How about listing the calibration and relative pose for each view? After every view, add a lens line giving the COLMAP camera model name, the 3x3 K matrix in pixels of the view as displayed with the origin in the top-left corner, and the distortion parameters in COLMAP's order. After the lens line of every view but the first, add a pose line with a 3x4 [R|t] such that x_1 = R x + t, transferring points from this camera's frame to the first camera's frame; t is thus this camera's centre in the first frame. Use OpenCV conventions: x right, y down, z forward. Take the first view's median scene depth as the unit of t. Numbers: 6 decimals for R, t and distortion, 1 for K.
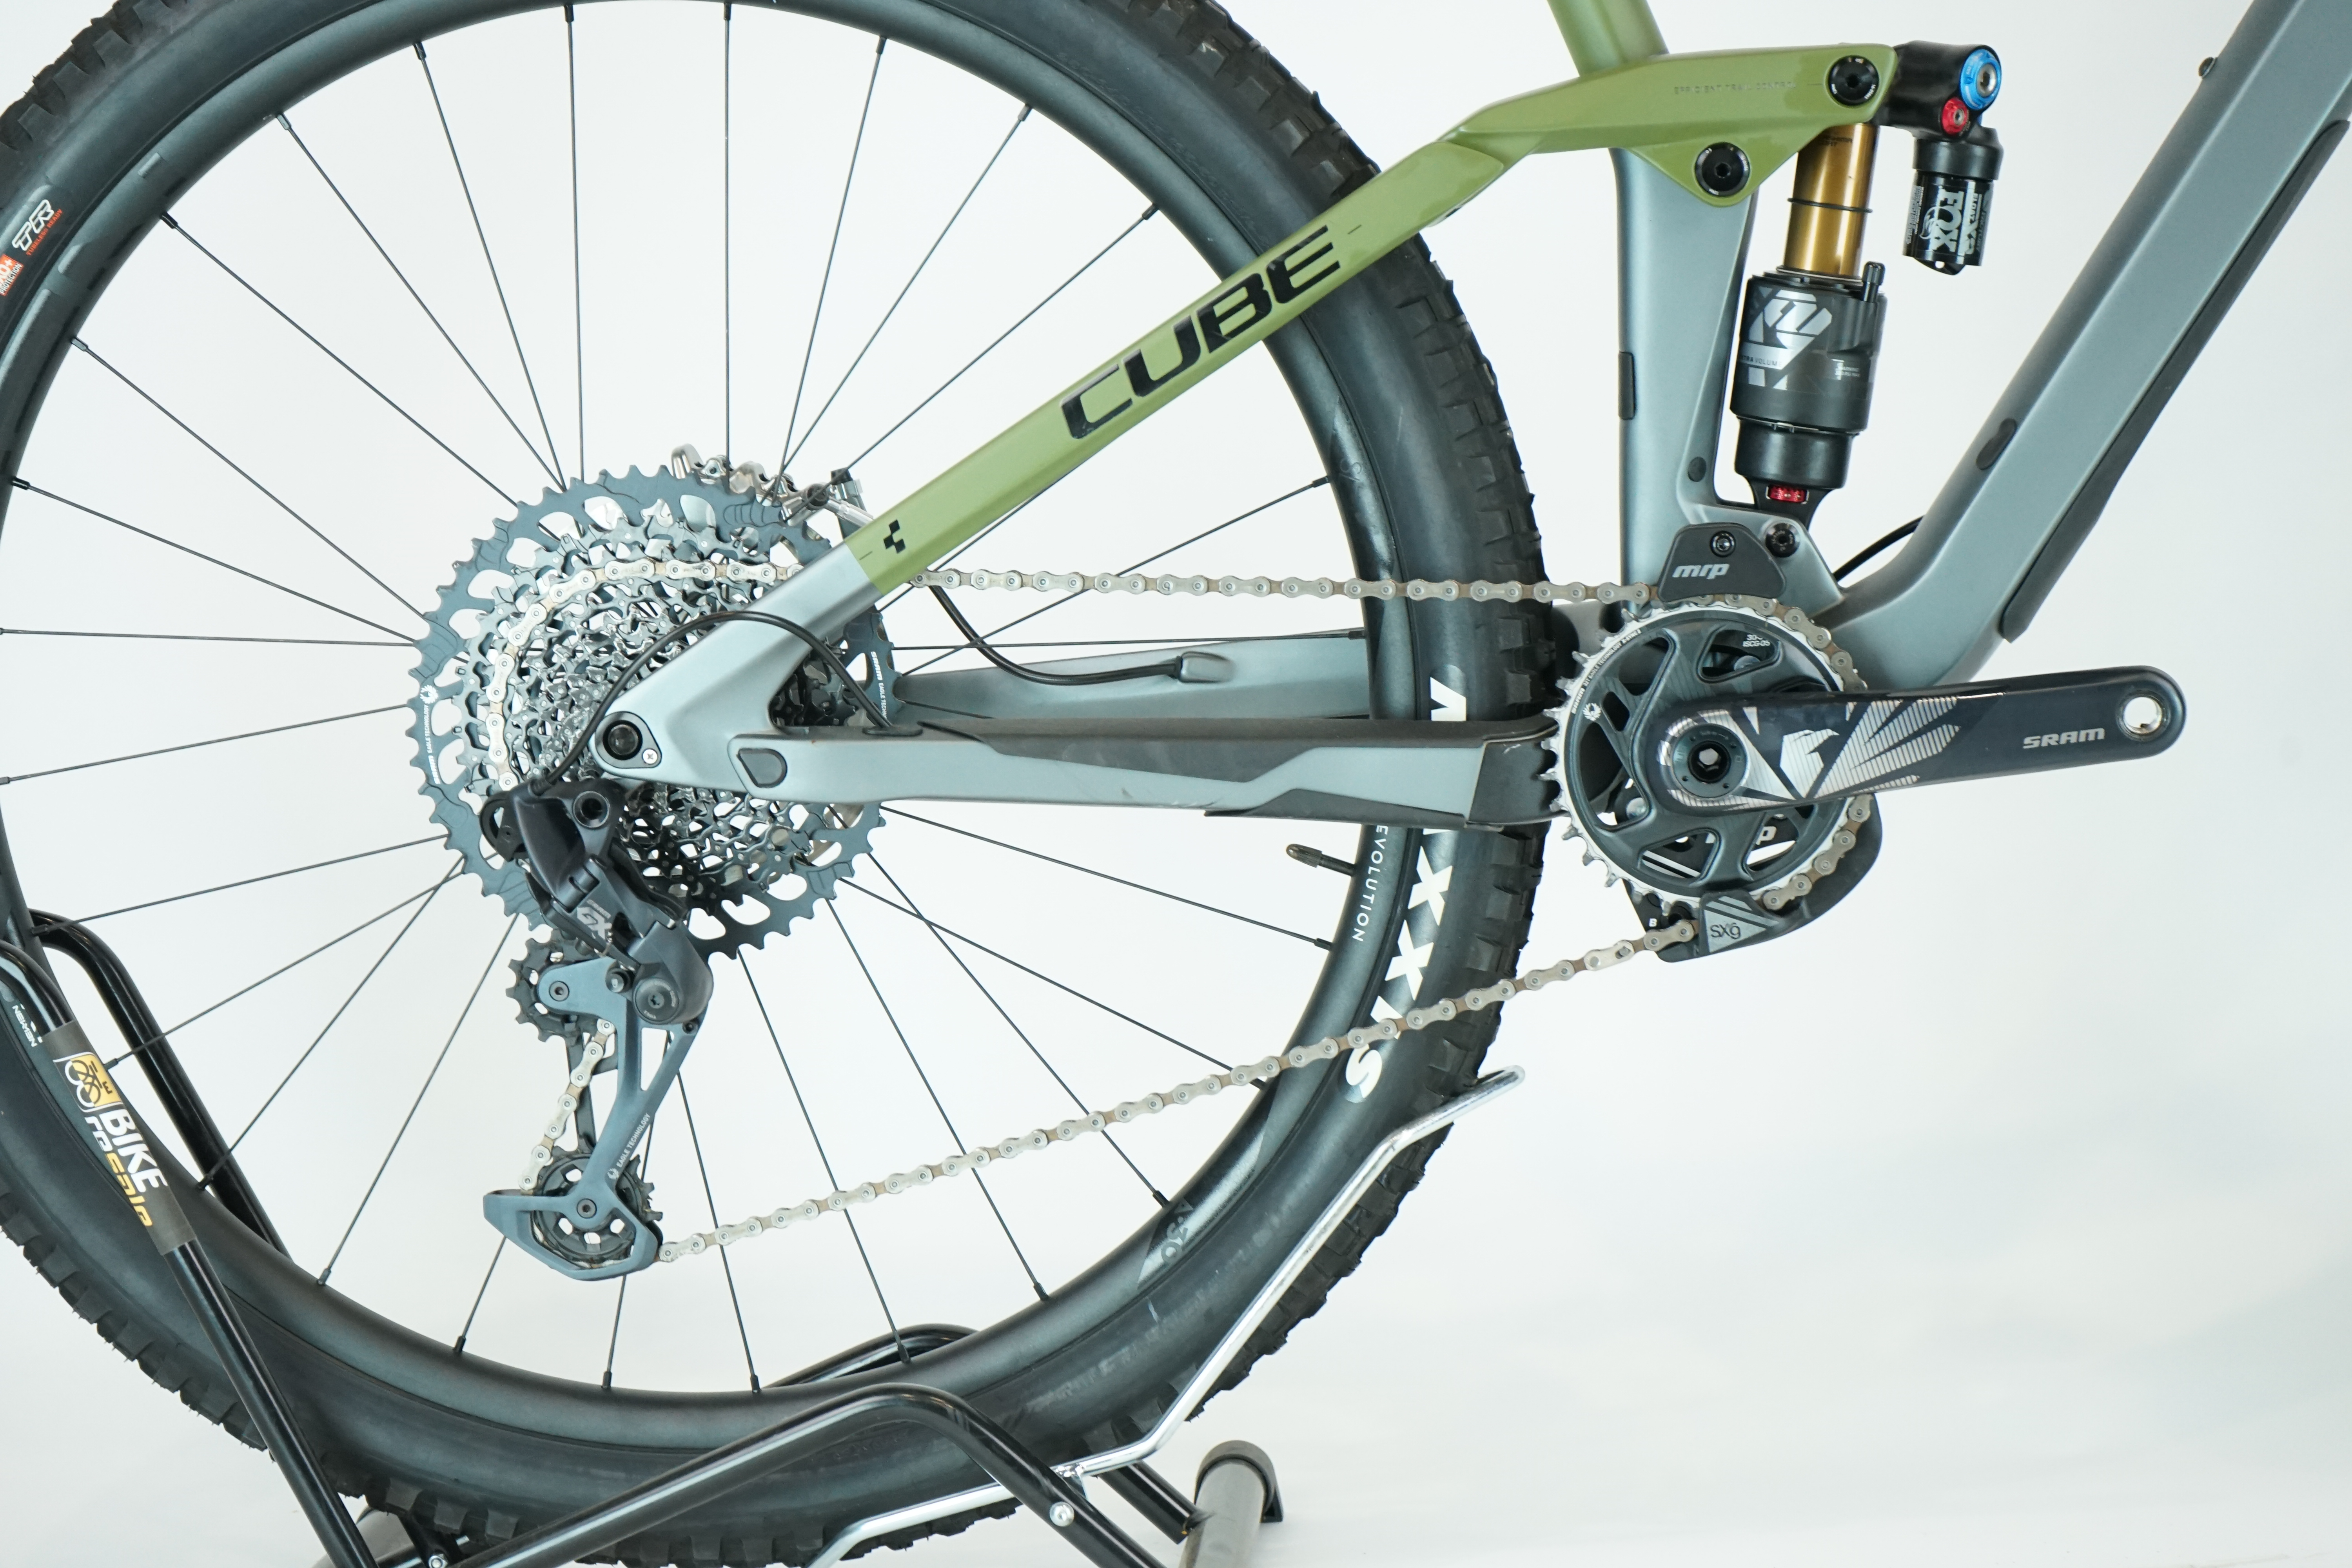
lens RADIAL K [[4844.8, 0, 1172.8], [0, 4844.8, 775.3], [0, 0, 1]] dist [-0.111193, 0.000000]
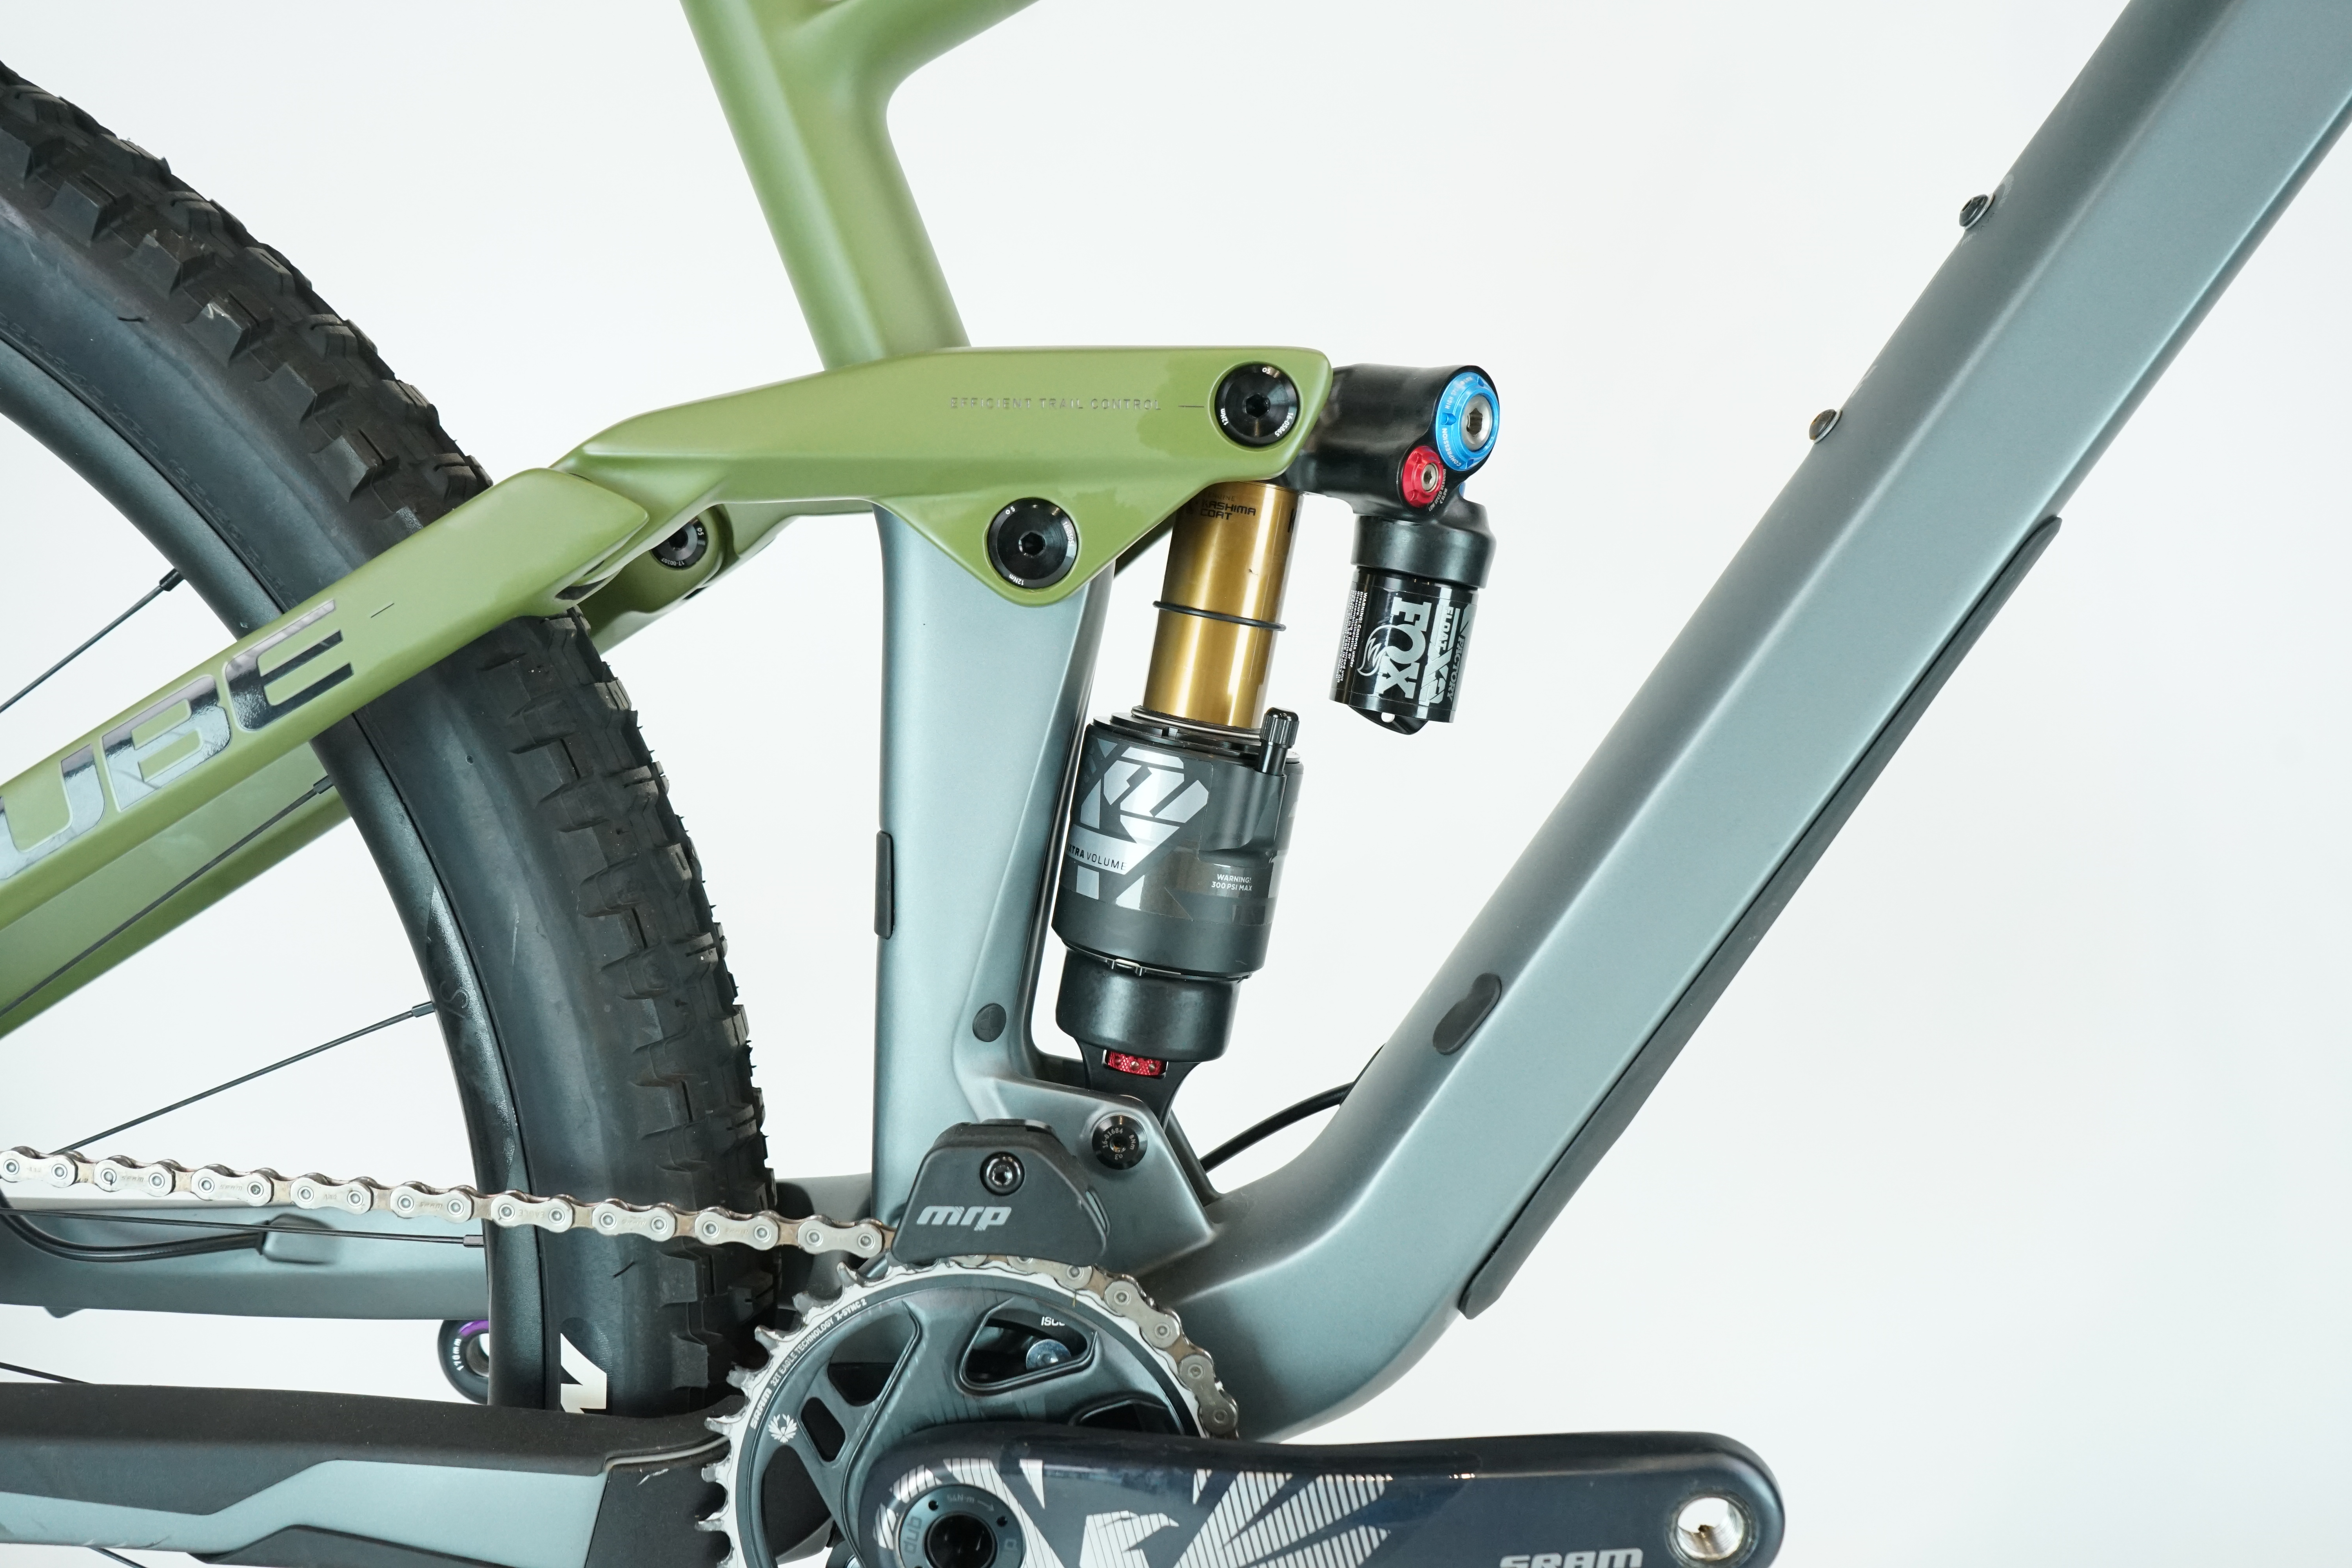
lens RADIAL K [[1972.6, 0, 1178.1], [0, 1972.6, 795.2], [0, 0, 1]] dist [-0.104932, 0.008069]
pose [[0.997226, 0.048006, 0.056891, 0.118071], [-0.044721, 0.997334, -0.057664, -0.080100], [-0.059508, 0.054960, 0.996714, 0.750028]]
